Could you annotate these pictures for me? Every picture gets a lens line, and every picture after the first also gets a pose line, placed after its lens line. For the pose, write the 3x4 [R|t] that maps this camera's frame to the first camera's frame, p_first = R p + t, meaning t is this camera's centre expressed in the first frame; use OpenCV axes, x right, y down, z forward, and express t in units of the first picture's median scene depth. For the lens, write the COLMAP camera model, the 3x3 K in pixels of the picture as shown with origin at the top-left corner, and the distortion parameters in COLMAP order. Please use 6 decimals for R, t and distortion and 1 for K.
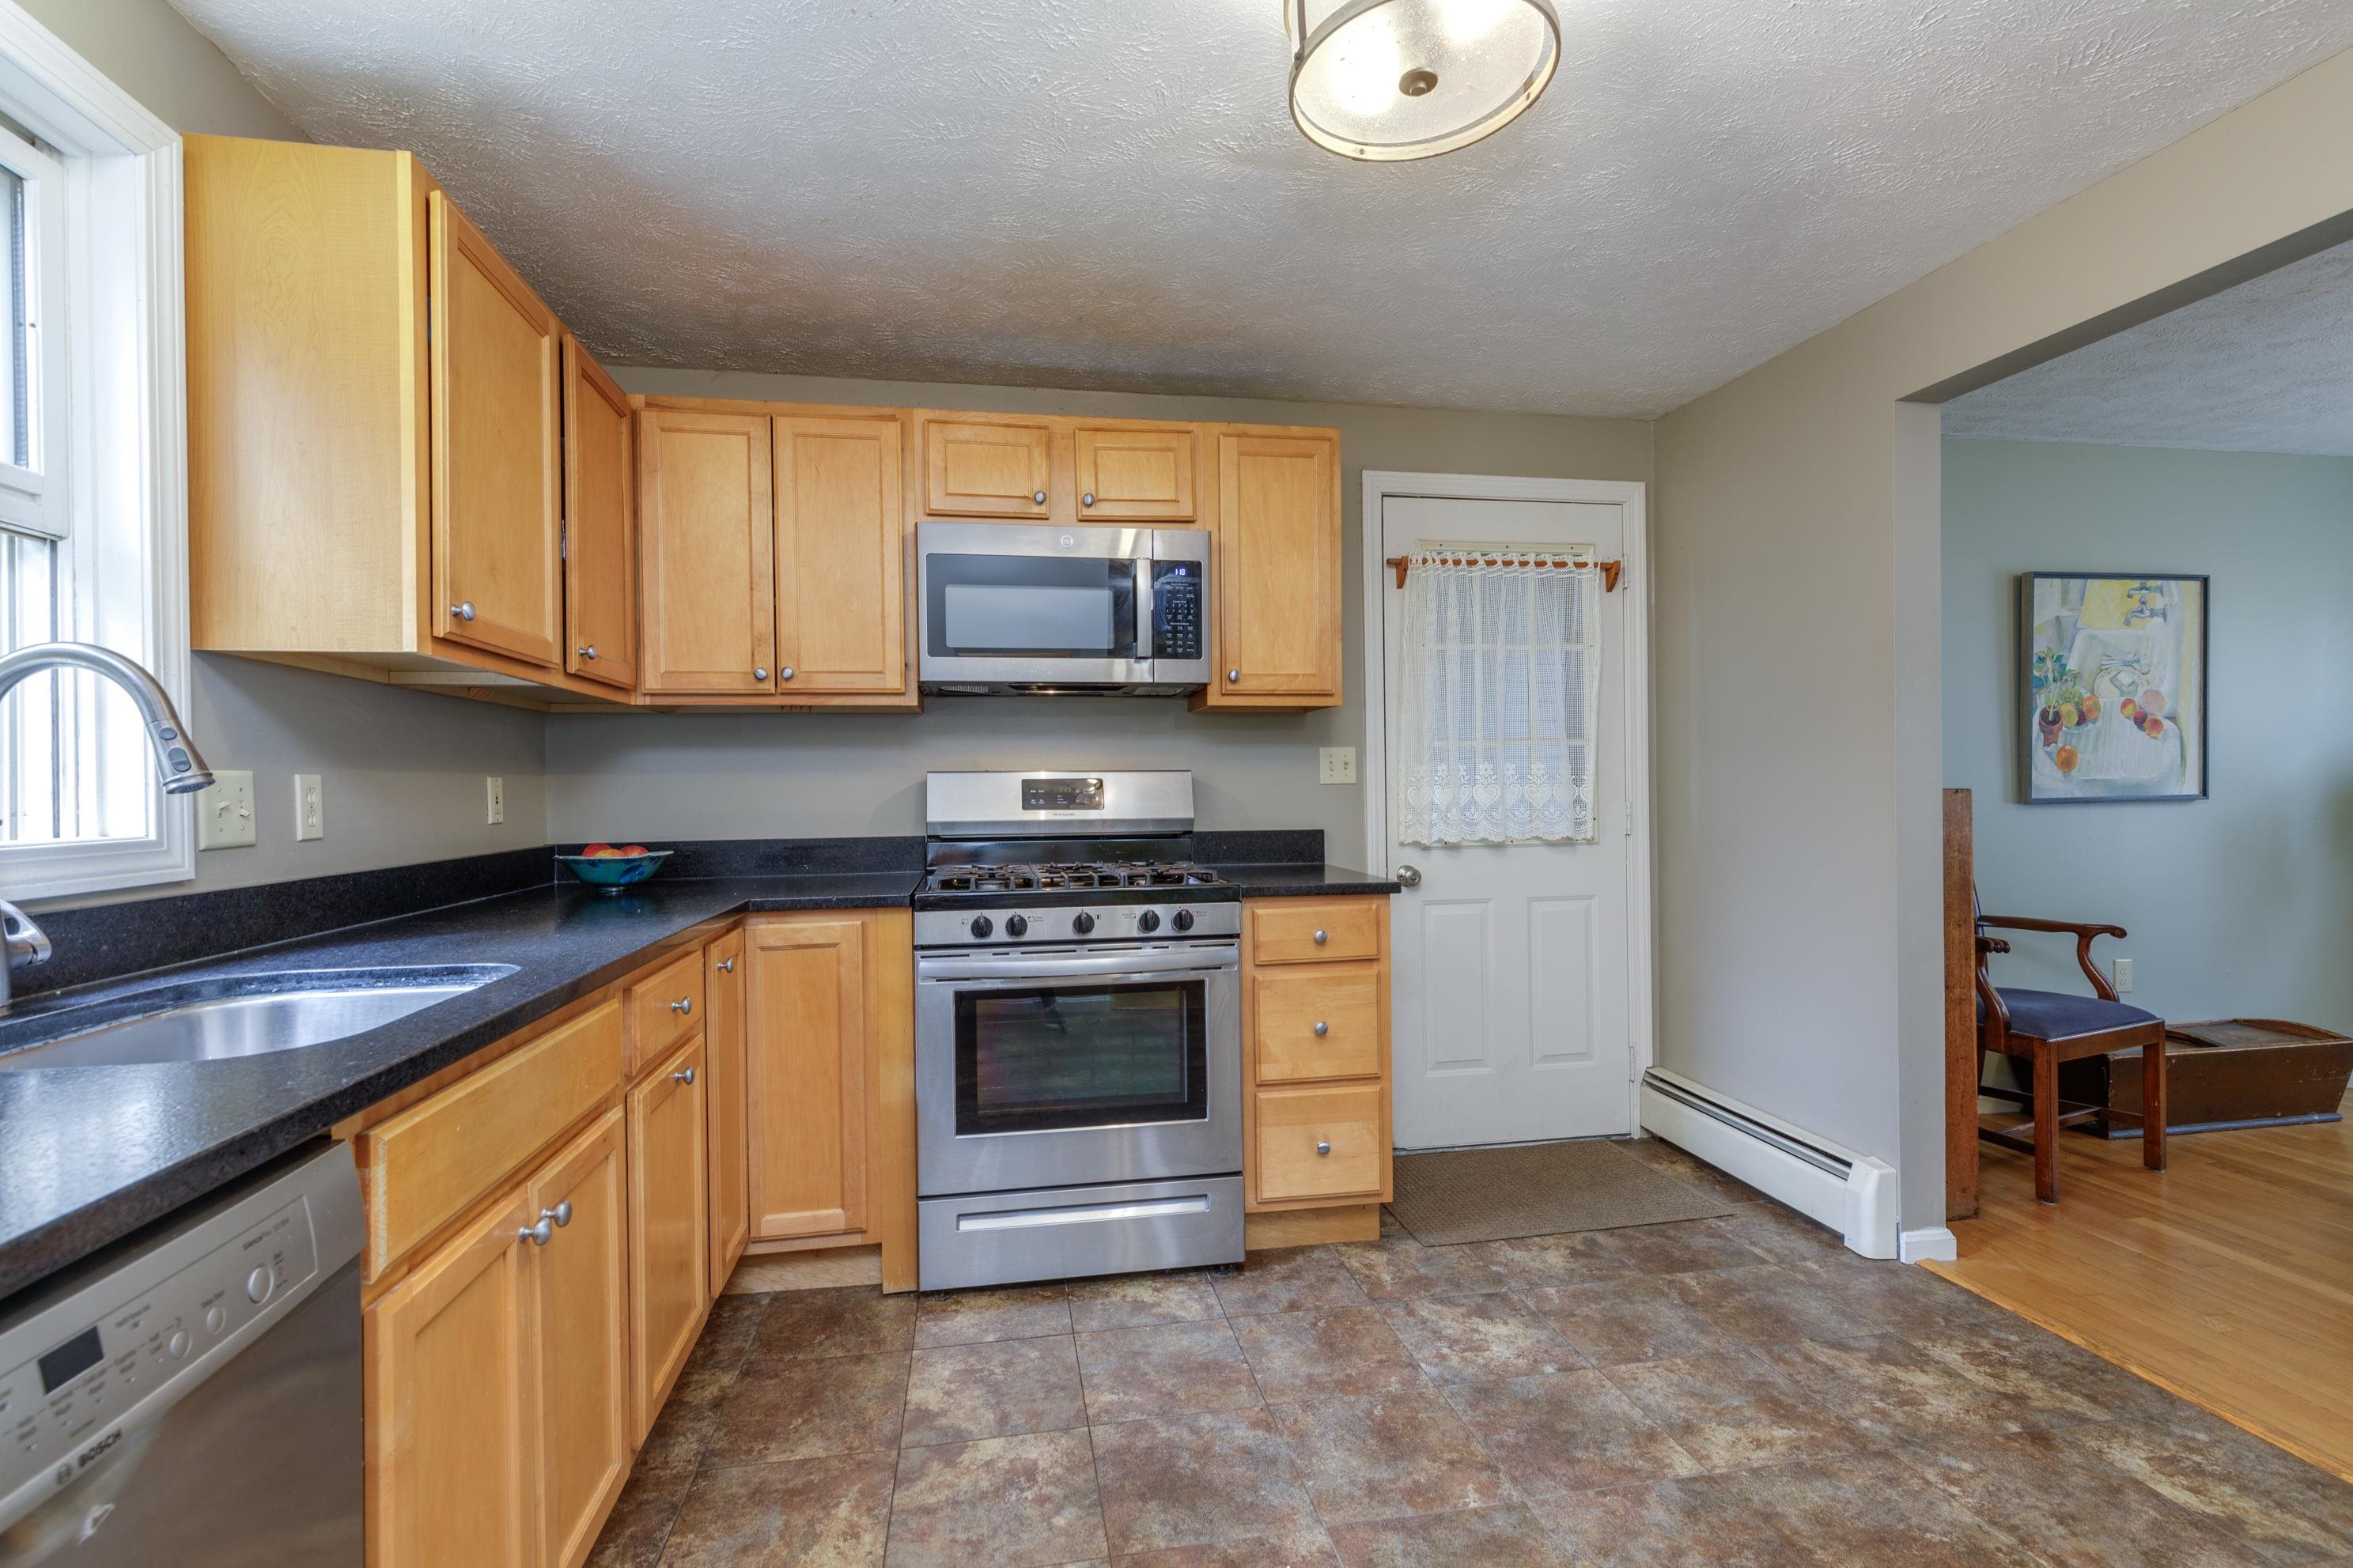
lens RADIAL K [[1075.9, 0, 1166.4], [0, 1075.9, 786.5], [0, 0, 1]] dist [0.005582, -0.000779]
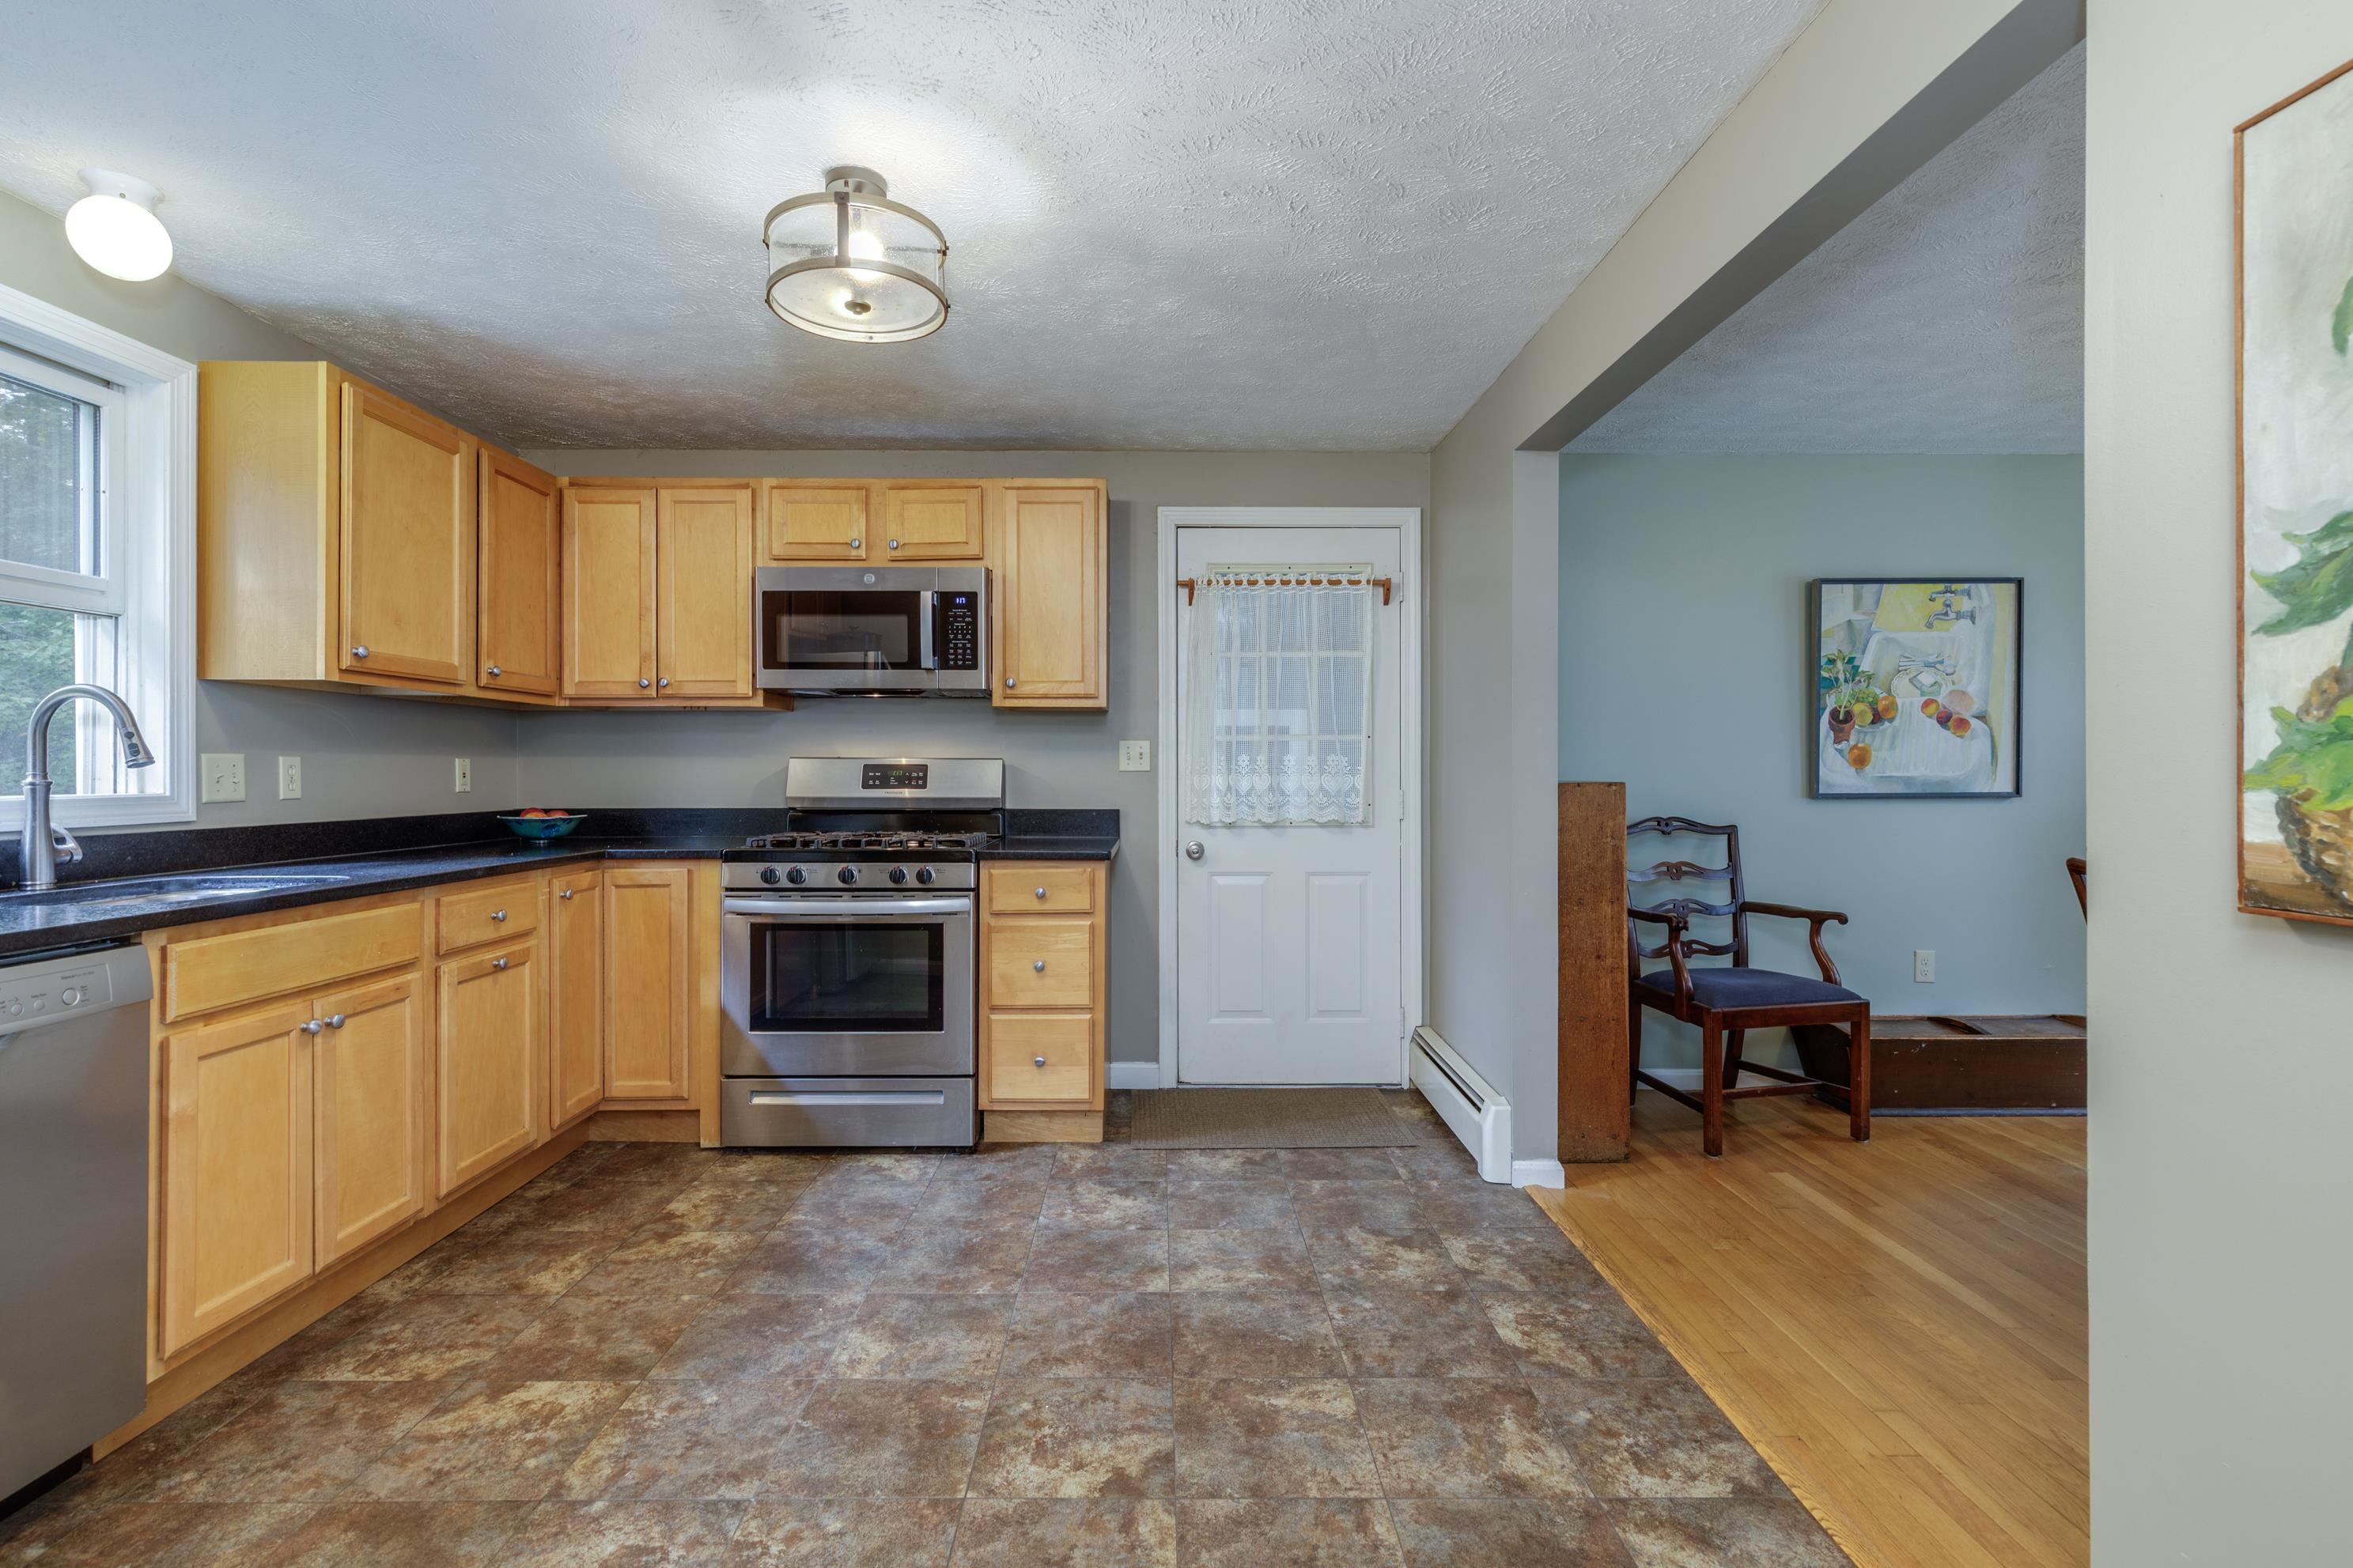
lens RADIAL K [[1103.1, 0, 1166.7], [0, 1103.1, 767.0], [0, 0, 1]] dist [0.005960, -0.000194]
pose [[0.985511, 0.012087, -0.169182, 0.488797], [-0.012597, 0.999919, -0.001940, -0.006192], [0.169145, 0.004043, 0.985583, -0.235460]]
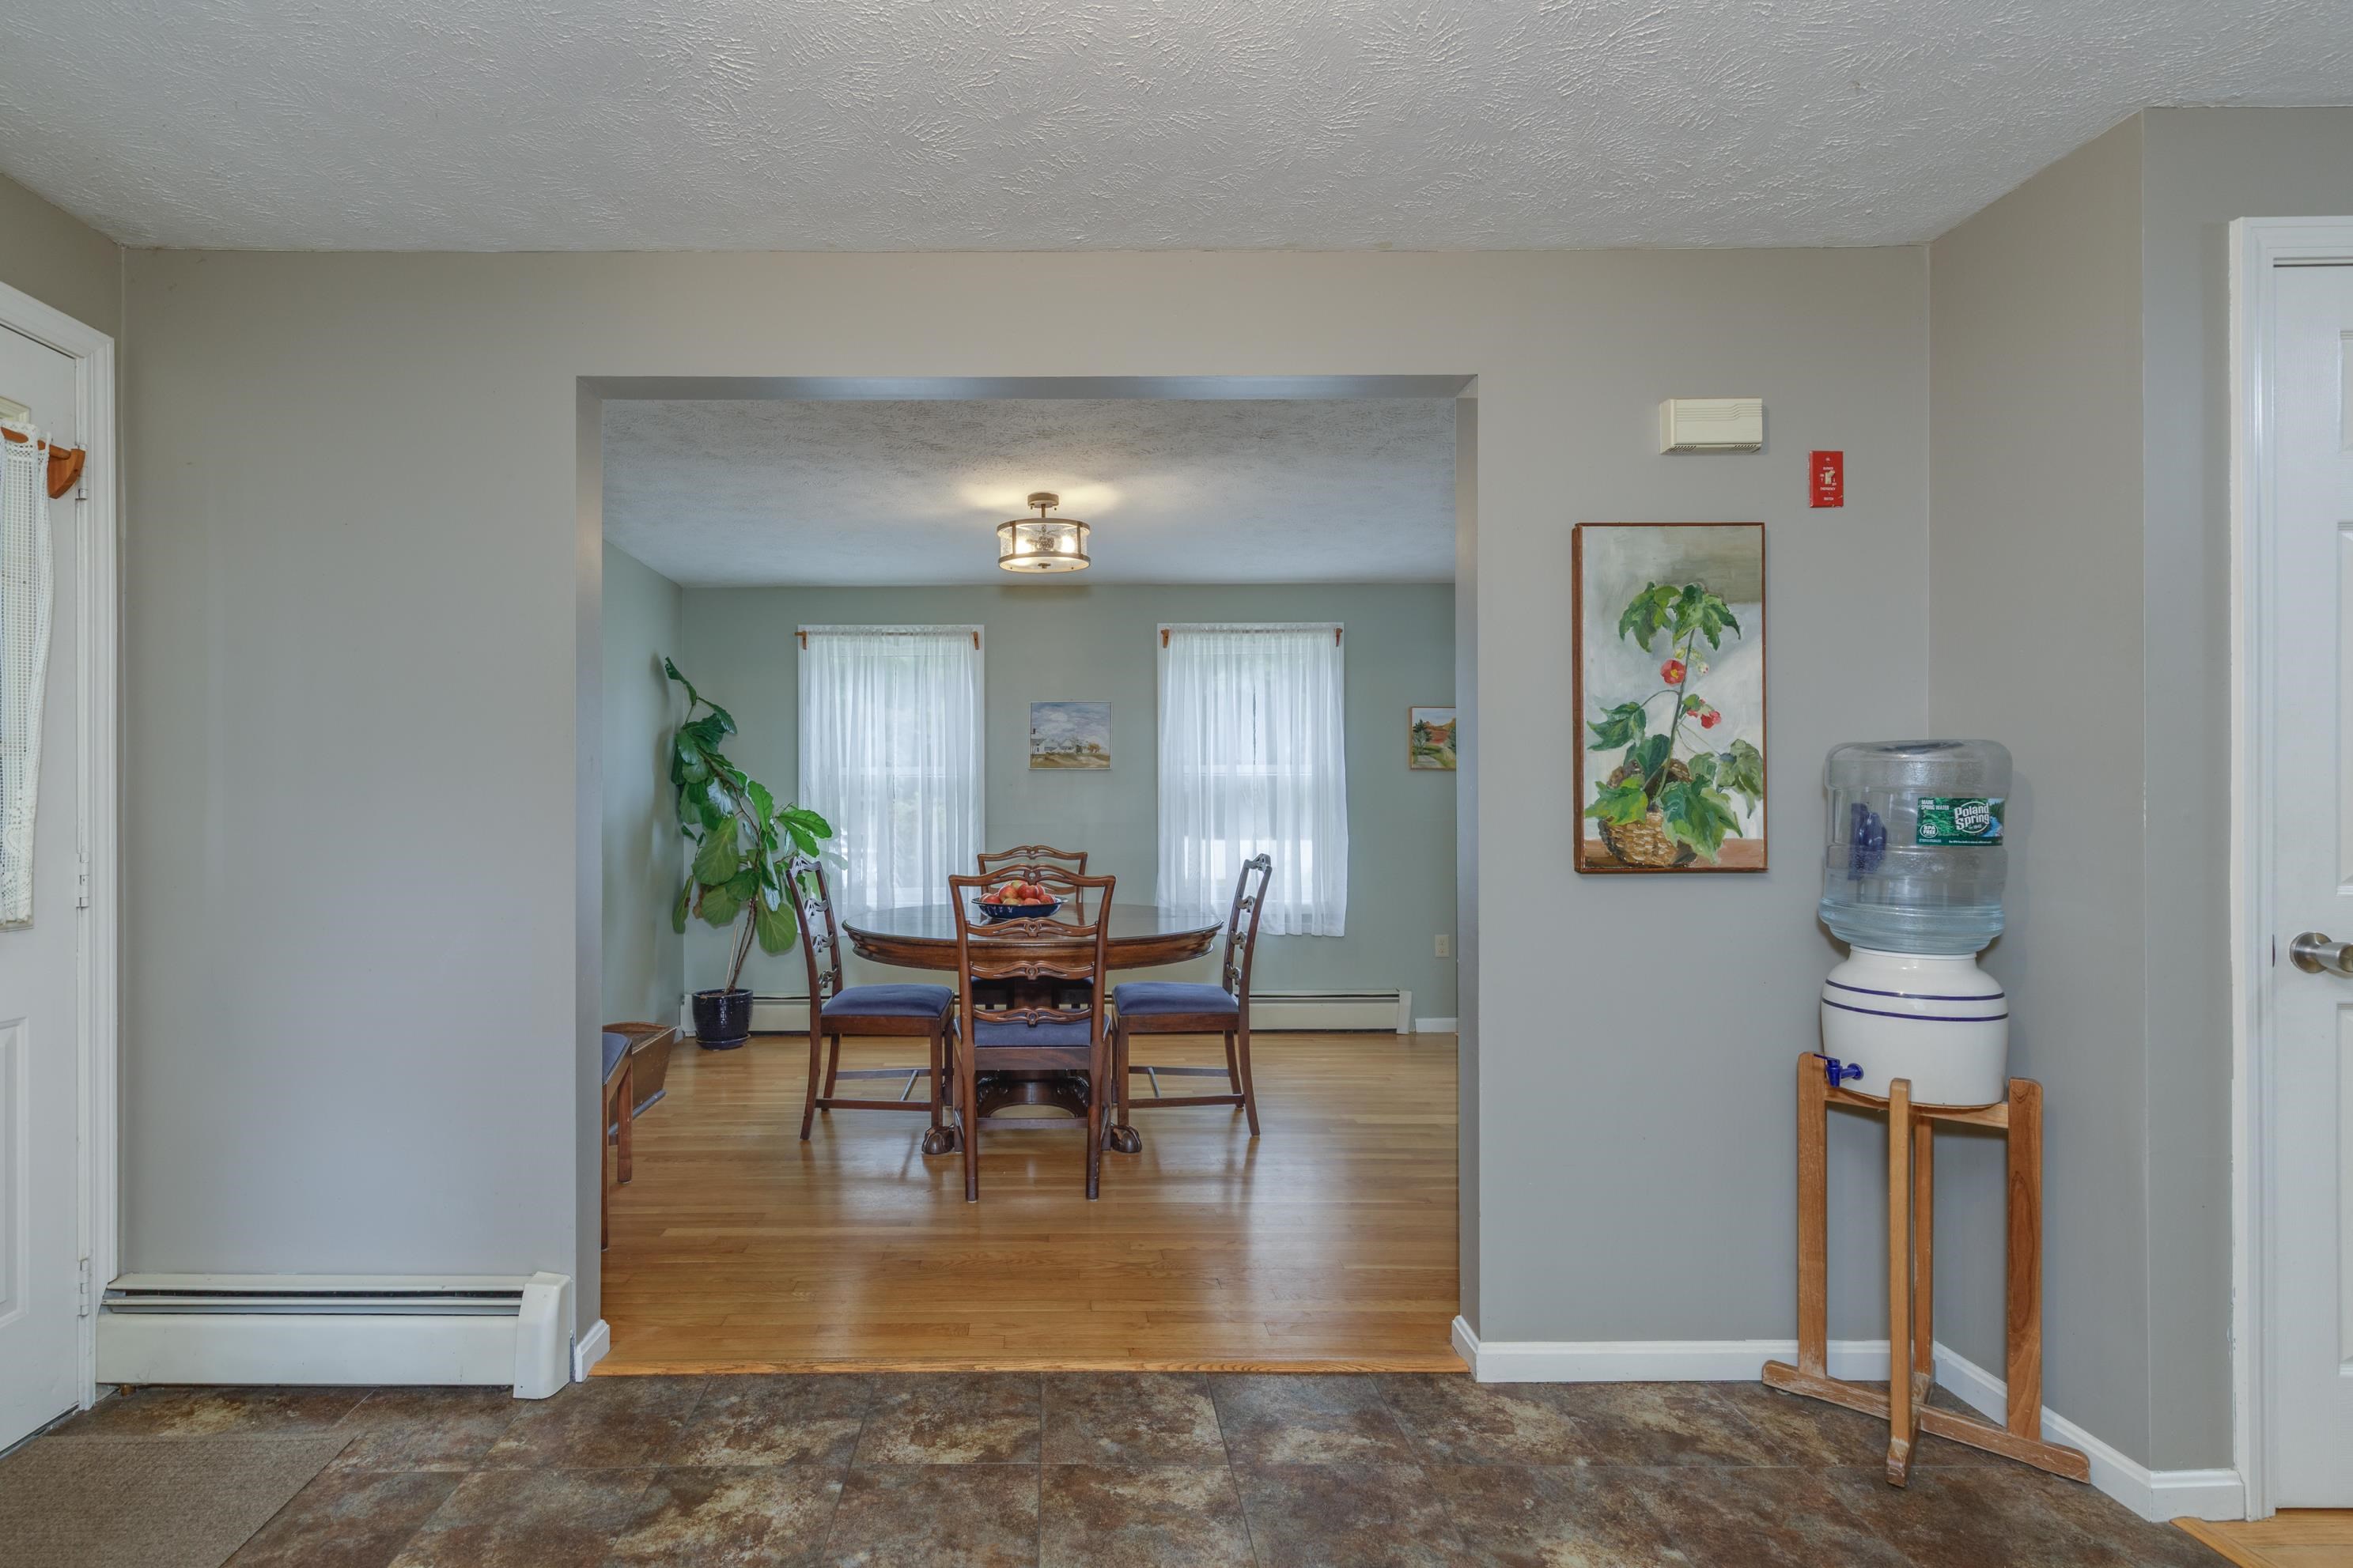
lens RADIAL K [[1109.7, 0, 1061.5], [0, 1109.7, 805.2], [0, 0, 1]] dist [0.005305, 0.000273]
pose [[0.164545, 0.013835, 0.986273, -0.125385], [0.003113, 0.999889, -0.014546, -0.001960], [-0.986365, 0.005464, 0.164484, 0.455359]]
